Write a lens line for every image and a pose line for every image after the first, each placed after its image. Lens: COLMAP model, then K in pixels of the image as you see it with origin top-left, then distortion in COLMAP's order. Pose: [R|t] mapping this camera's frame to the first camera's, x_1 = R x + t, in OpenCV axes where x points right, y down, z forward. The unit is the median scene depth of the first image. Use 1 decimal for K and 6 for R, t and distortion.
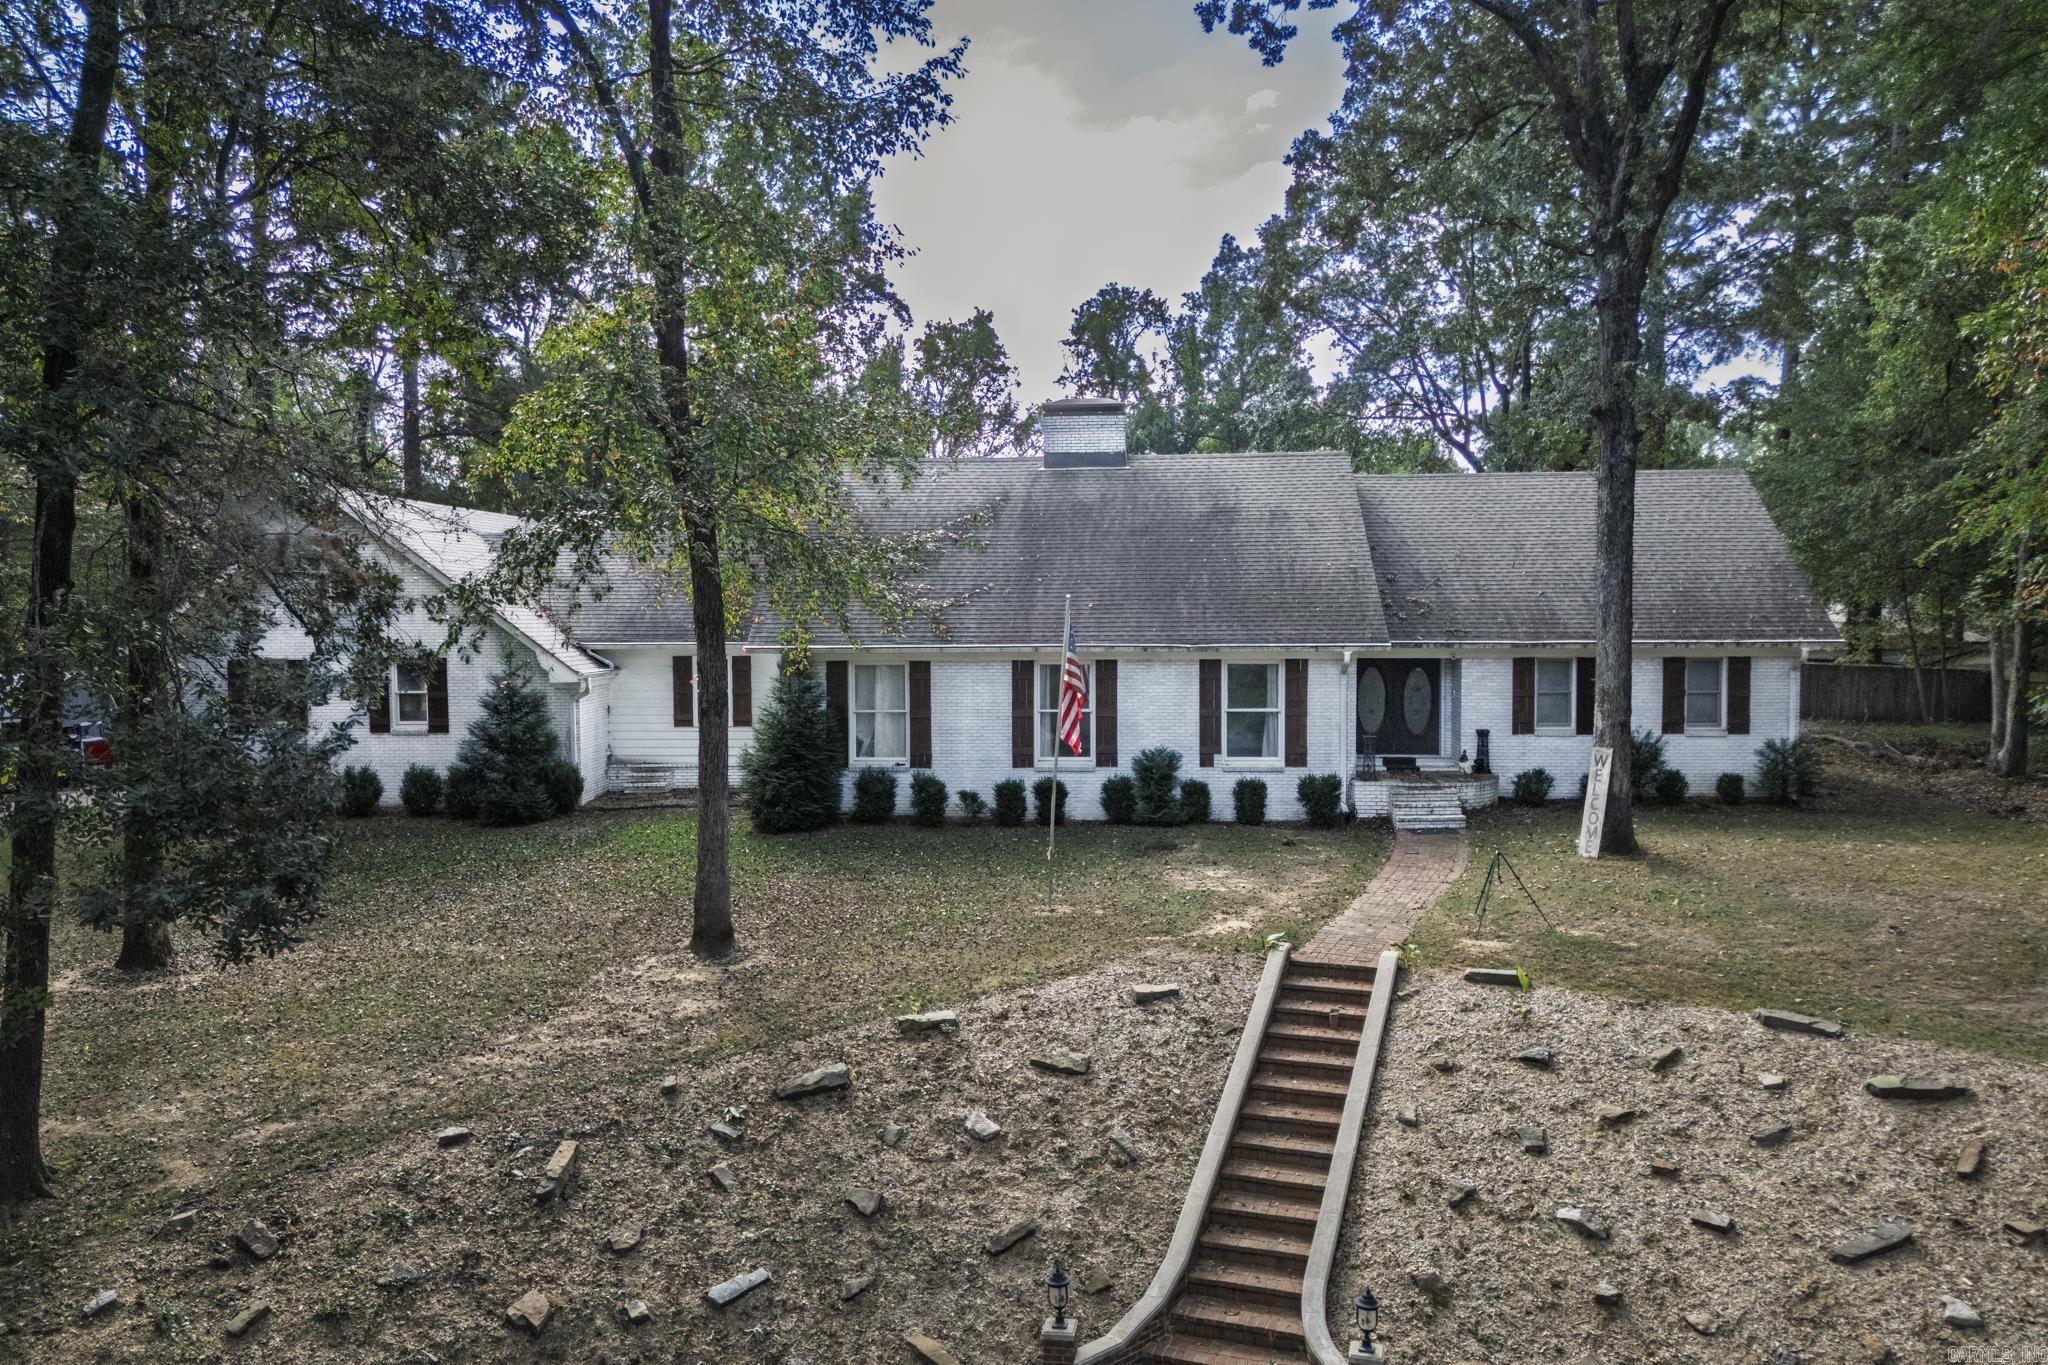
lens RADIAL K [[1457.7, 0, 1024.0], [0, 1457.7, 682.5], [0, 0, 1]] dist [0.008358, -0.011165]
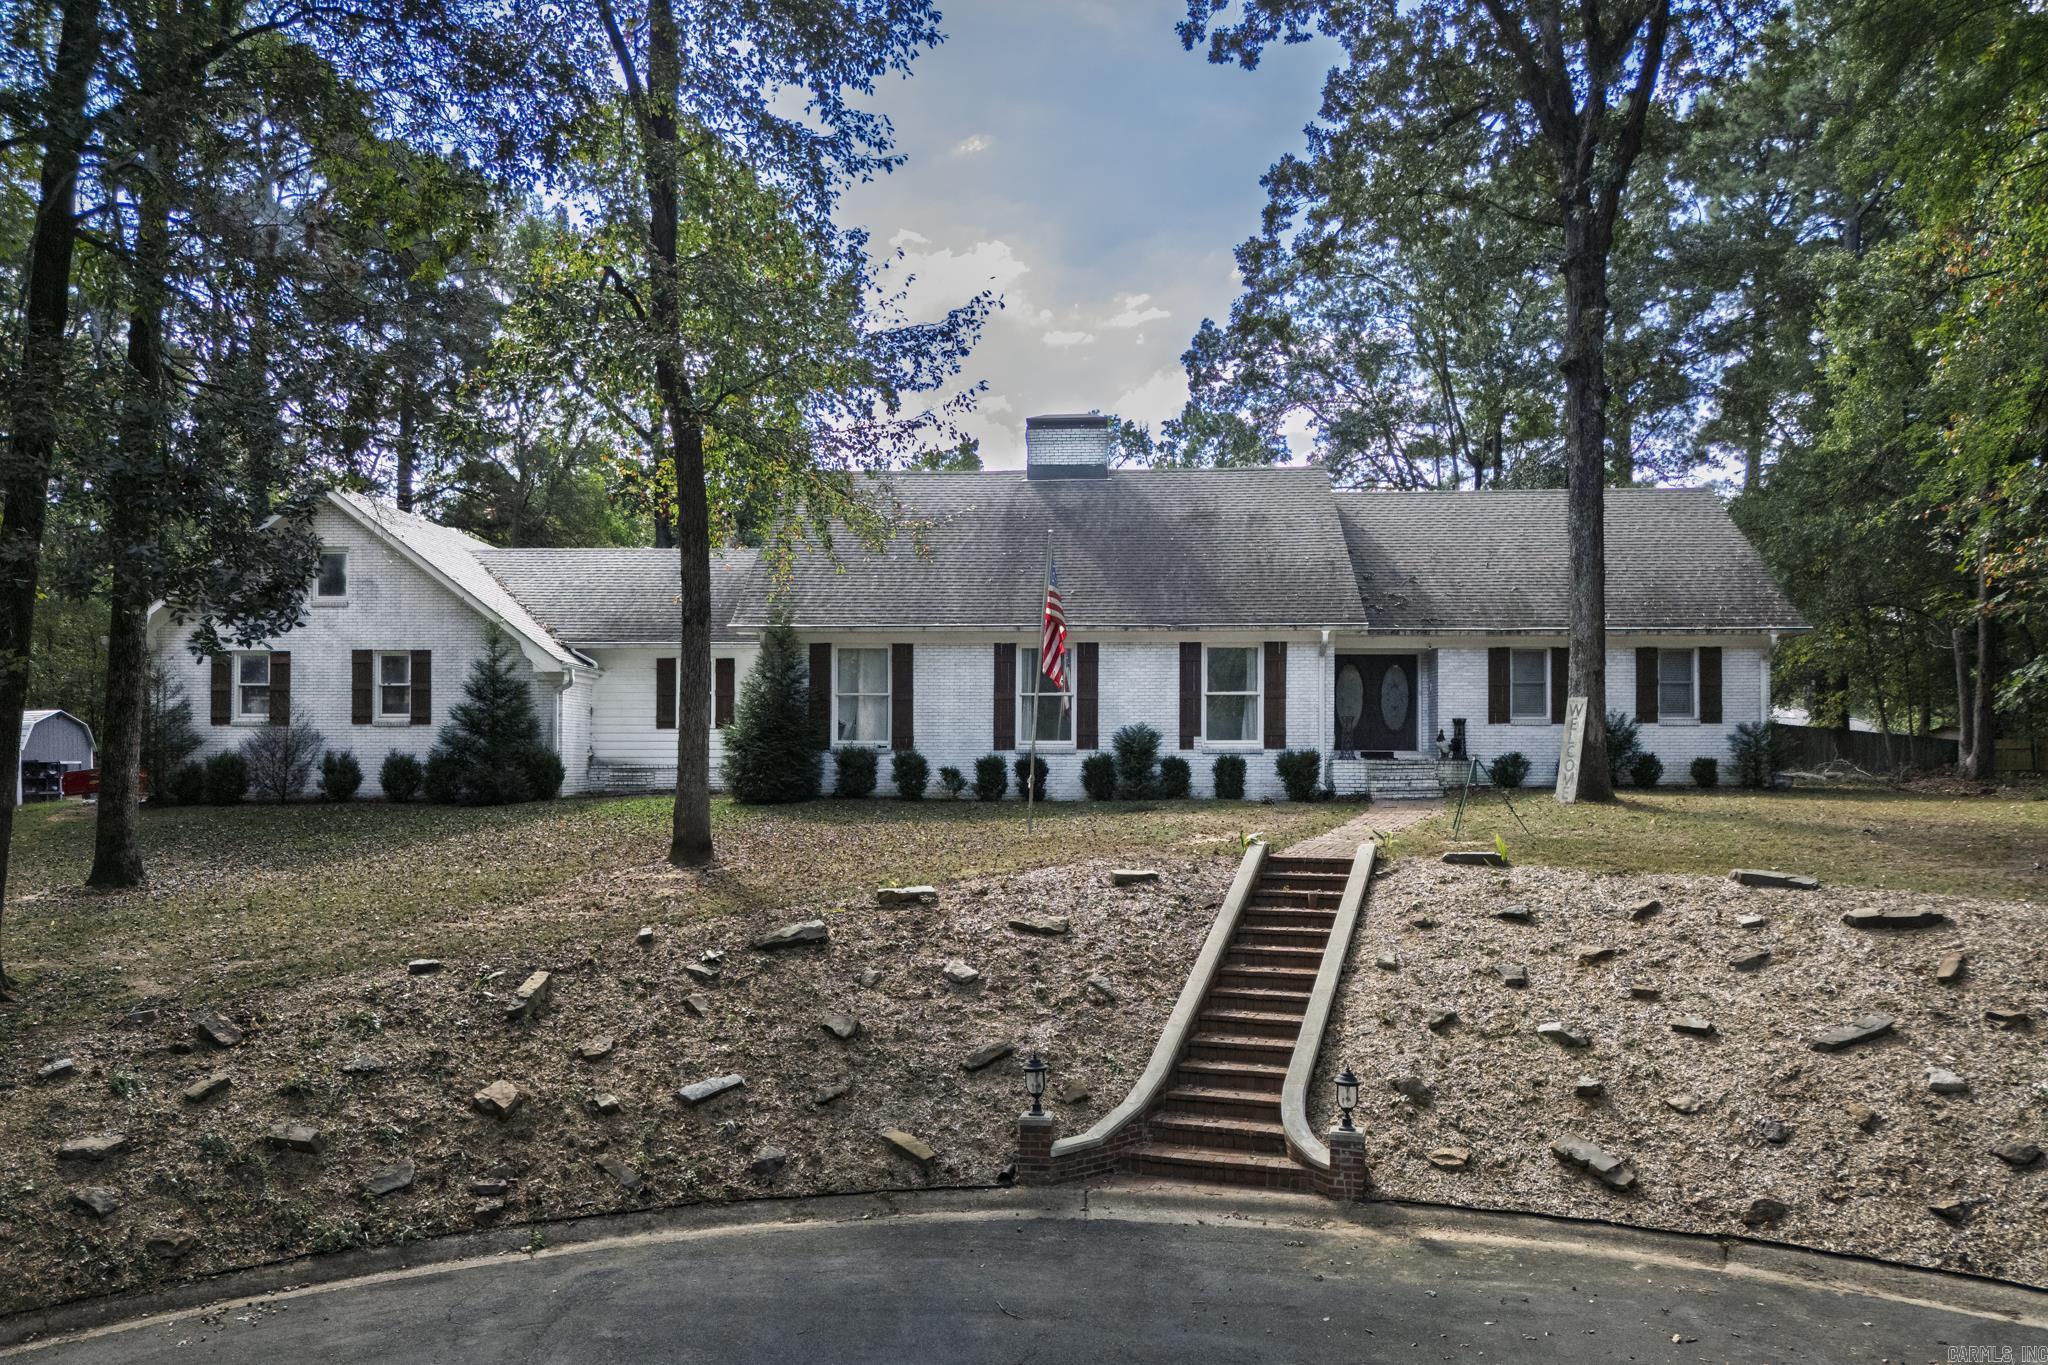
lens RADIAL K [[1445.6, 0, 1024.0], [0, 1445.6, 682.5], [0, 0, 1]] dist [0.004999, 0.002323]
pose [[0.999894, 0.007973, 0.012210, 0.001158], [-0.007243, 0.998252, -0.058660, 0.154541], [-0.012657, 0.058565, 0.998203, 0.005222]]
